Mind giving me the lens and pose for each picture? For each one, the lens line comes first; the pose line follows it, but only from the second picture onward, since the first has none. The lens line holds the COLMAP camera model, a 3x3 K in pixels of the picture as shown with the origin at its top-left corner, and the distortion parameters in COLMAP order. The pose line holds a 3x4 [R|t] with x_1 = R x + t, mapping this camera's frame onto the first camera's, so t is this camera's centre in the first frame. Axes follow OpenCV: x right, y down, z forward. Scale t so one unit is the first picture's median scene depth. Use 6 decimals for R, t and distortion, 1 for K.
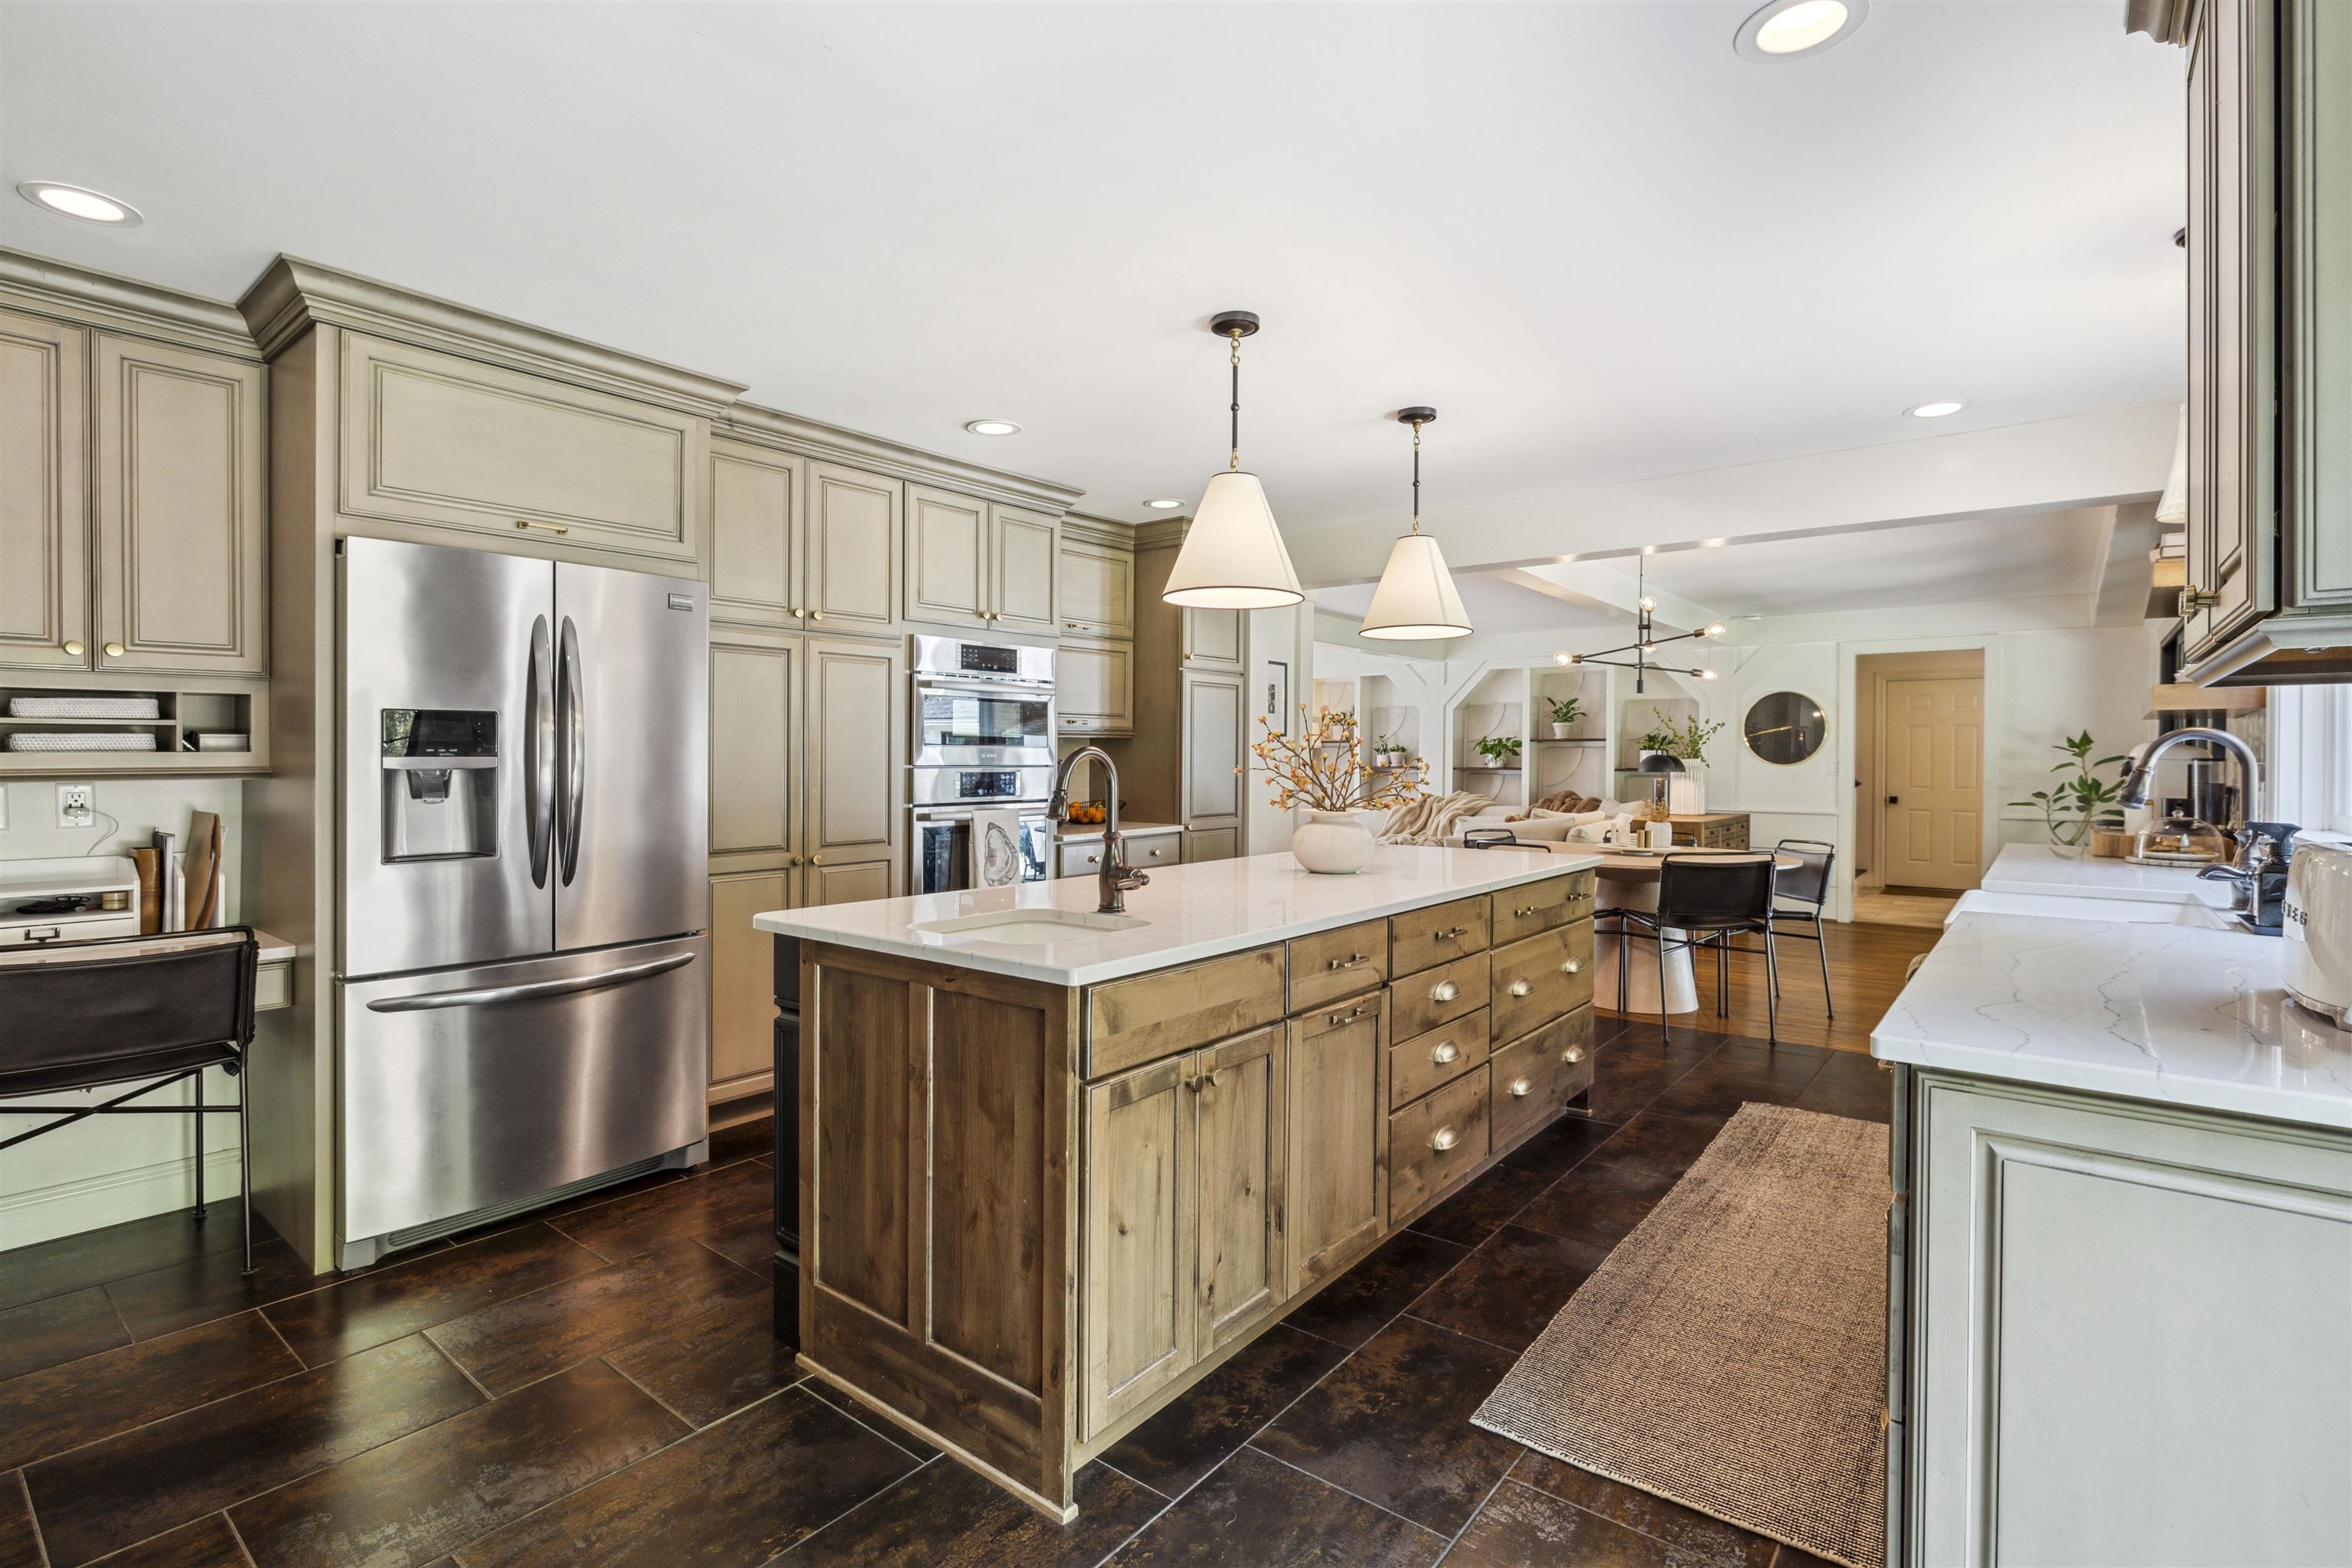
lens RADIAL K [[1098.8, 0, 1163.0], [0, 1098.8, 760.6], [0, 0, 1]] dist [-0.006156, -0.000381]
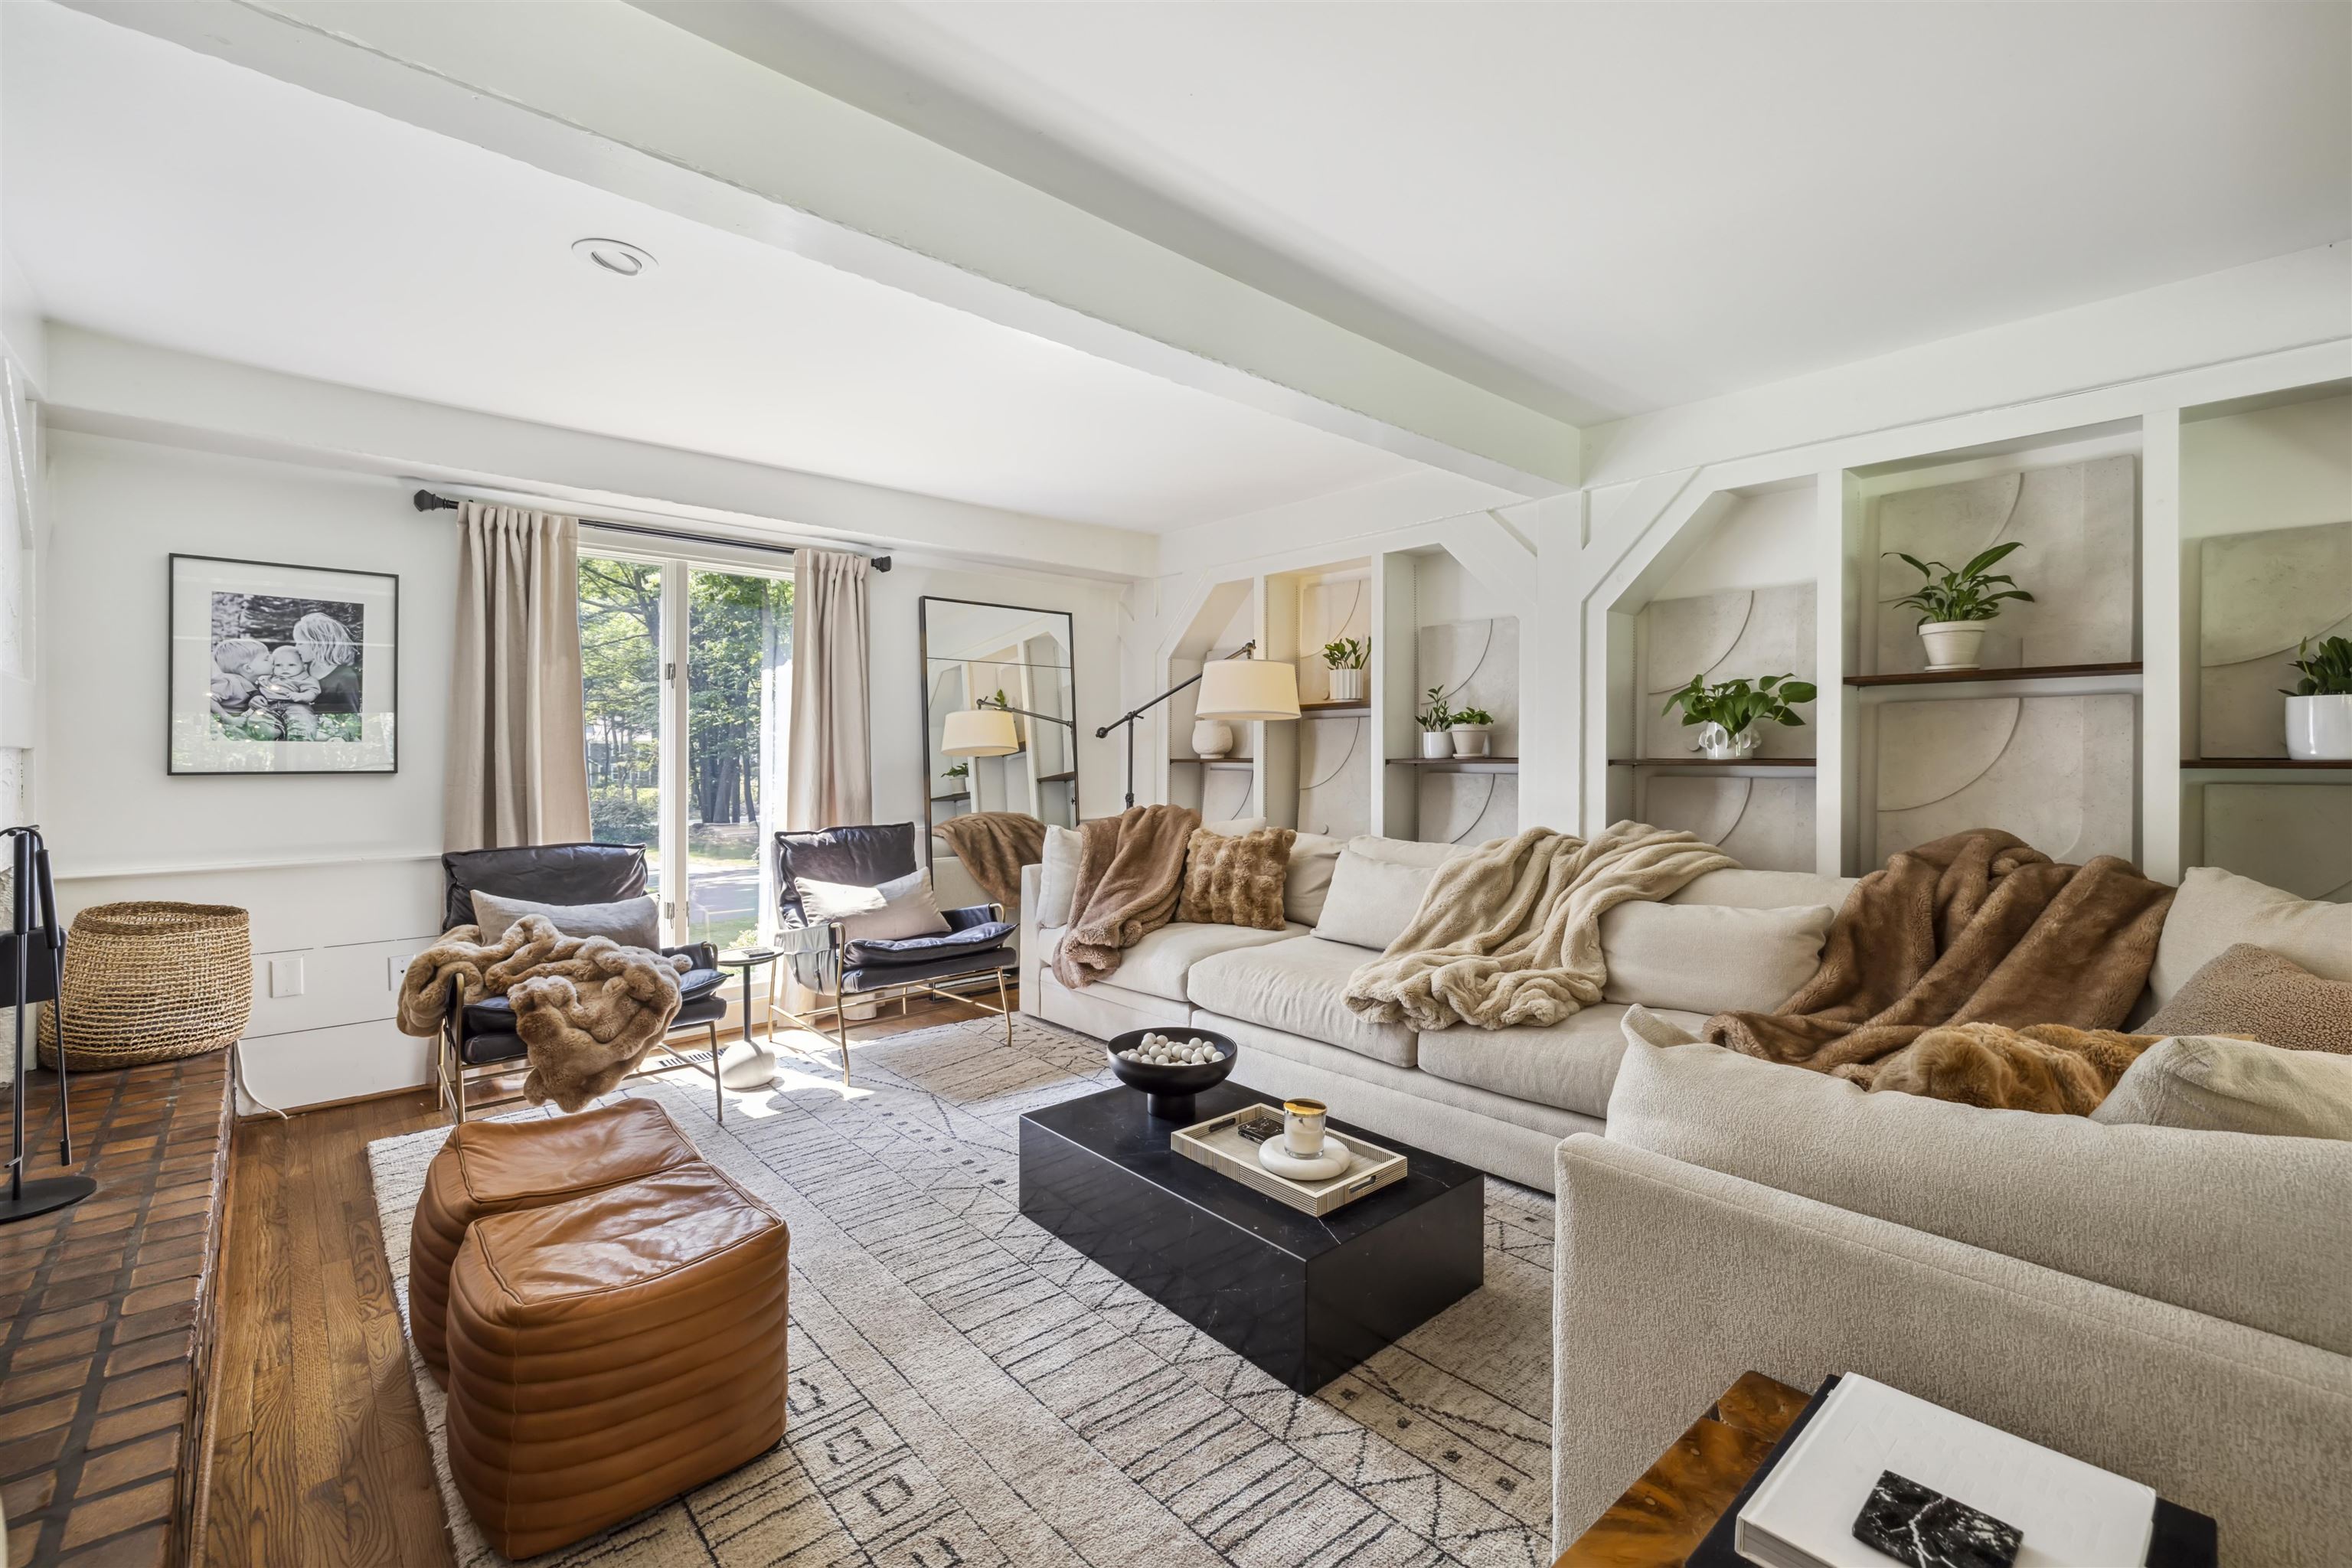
lens RADIAL K [[998.6, 0, 1180.6], [0, 998.6, 755.4], [0, 0, 1]] dist [0.002012, 0.000870]
pose [[0.989580, -0.002955, -0.143955, 0.173171], [0.002591, 0.999993, -0.002719, 0.005607], [0.143962, 0.002318, 0.989580, 0.657882]]
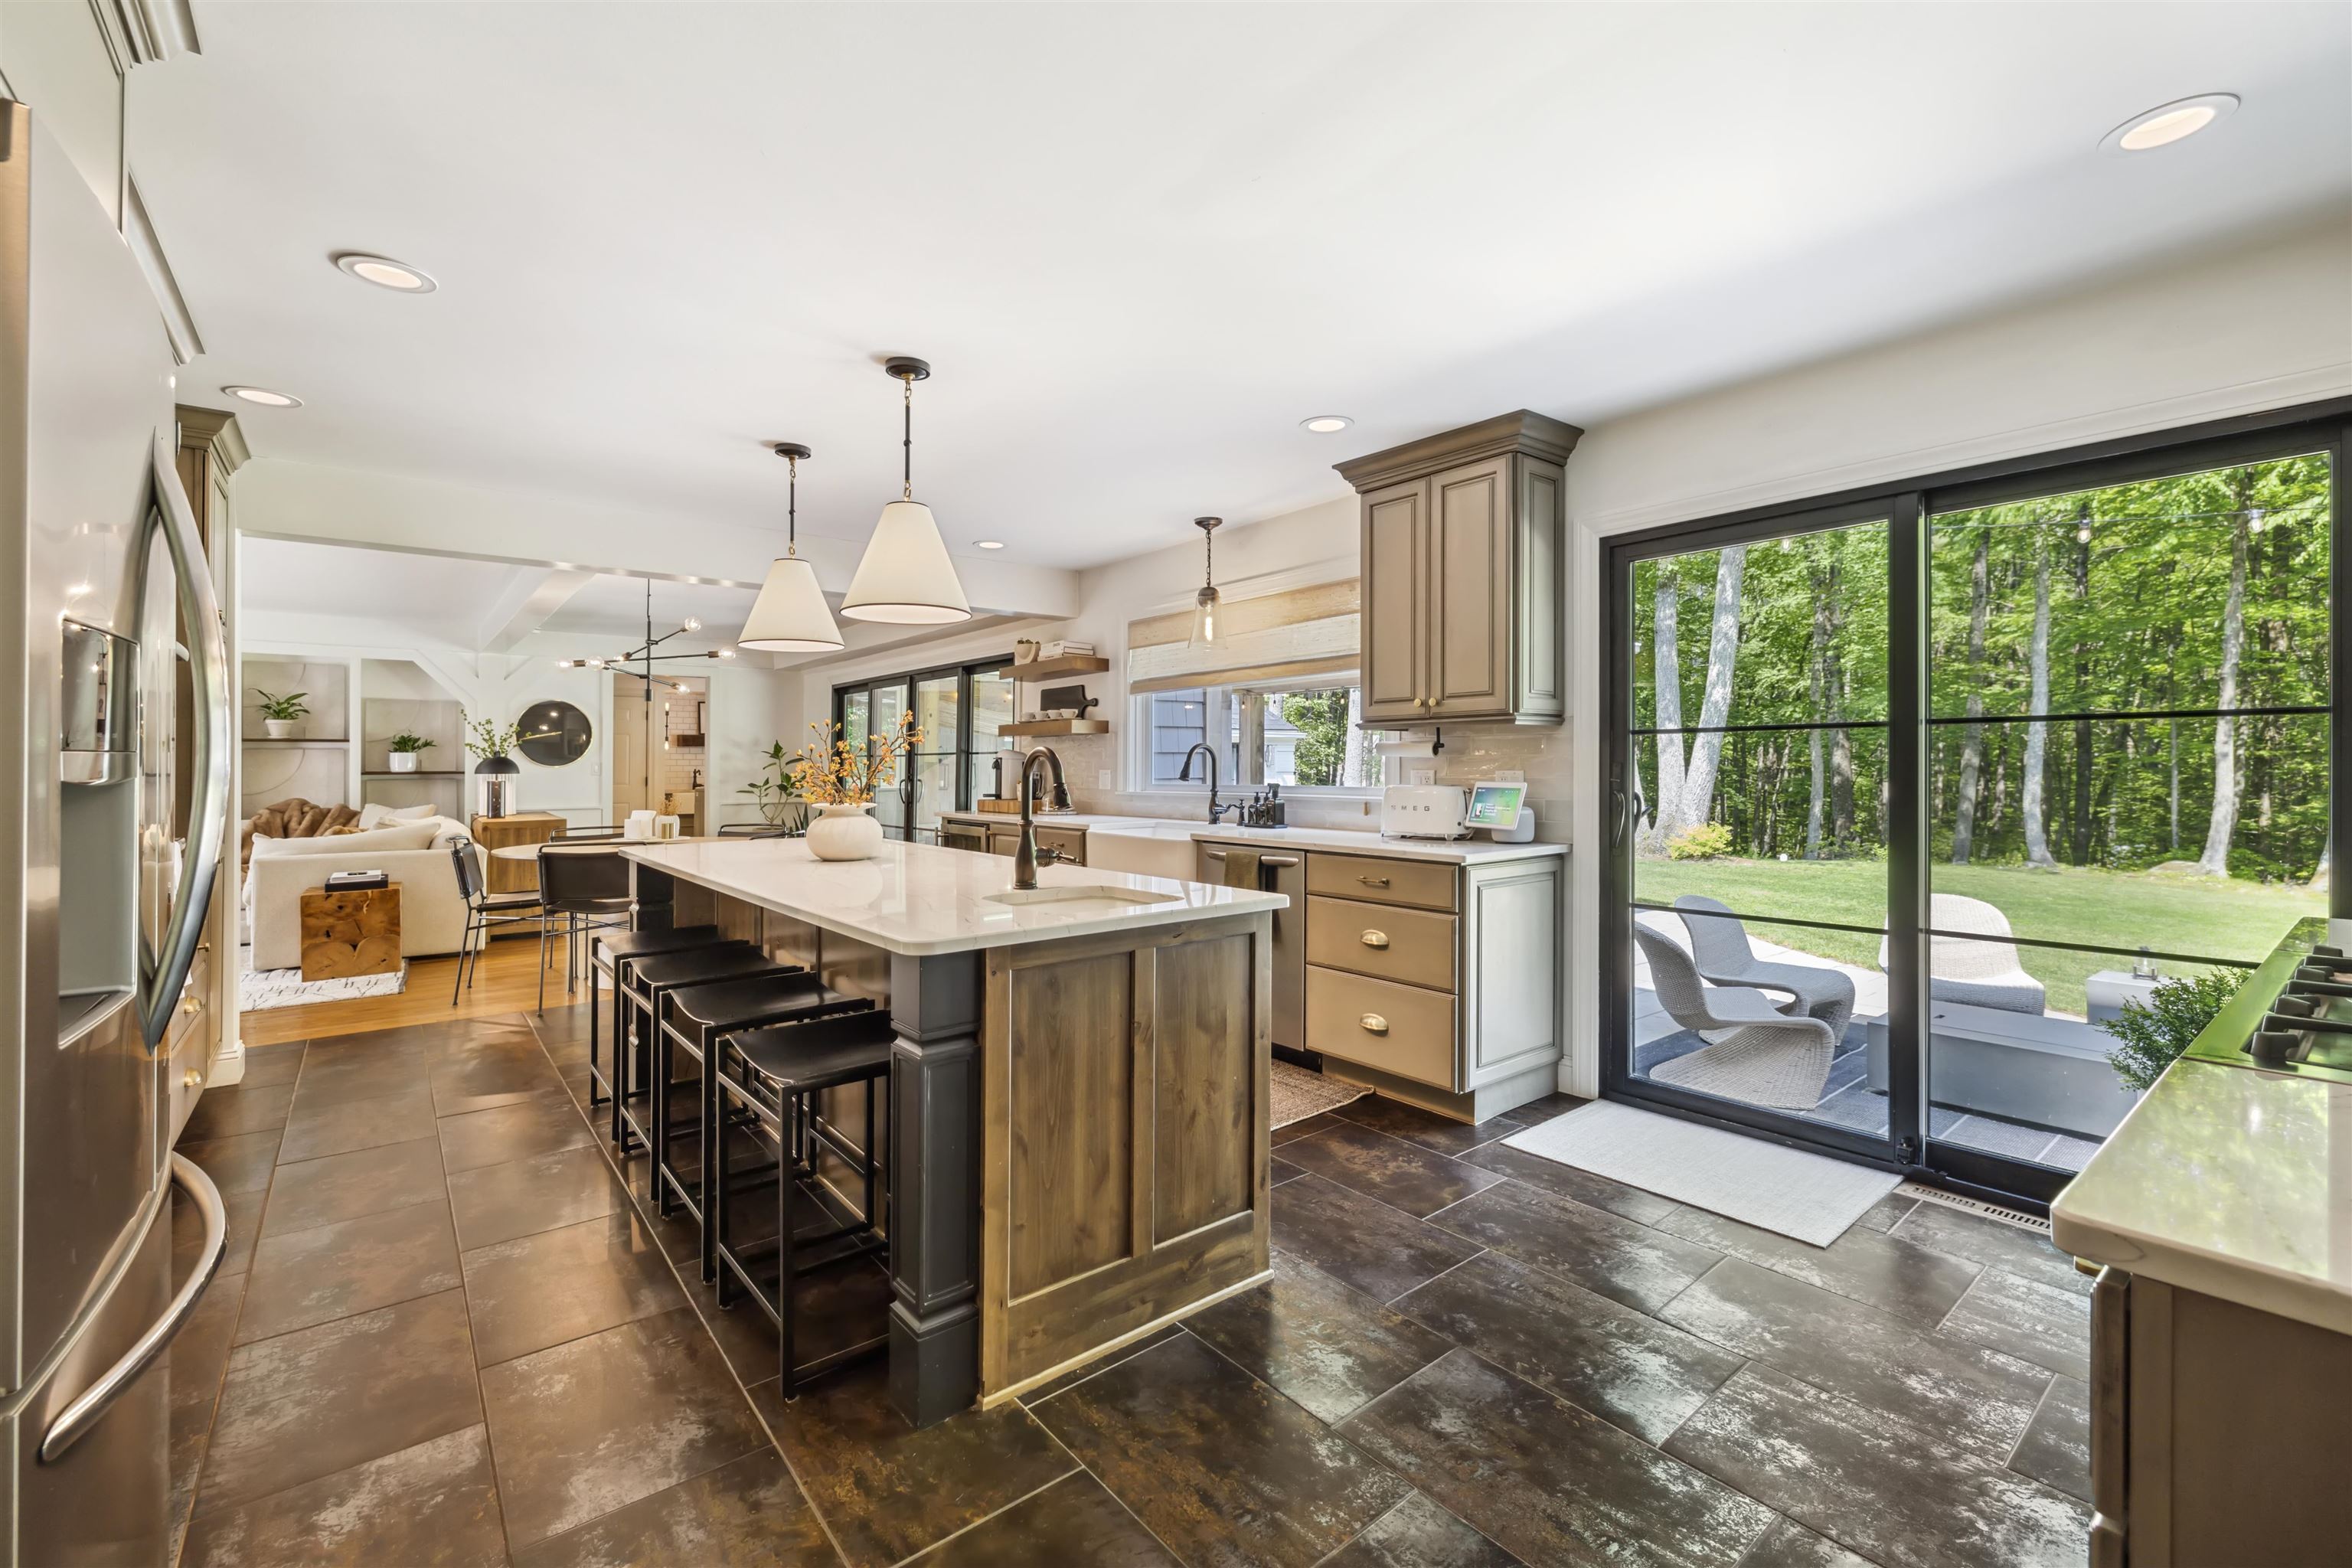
lens RADIAL K [[998.6, 0, 1159.7], [0, 998.6, 767.6], [0, 0, 1]] dist [0.002012, 0.000870]
pose [[0.220810, -0.008458, 0.975280, -0.248899], [0.005433, 0.999958, 0.007442, 0.000697], [-0.975302, 0.003655, 0.220846, 0.148823]]
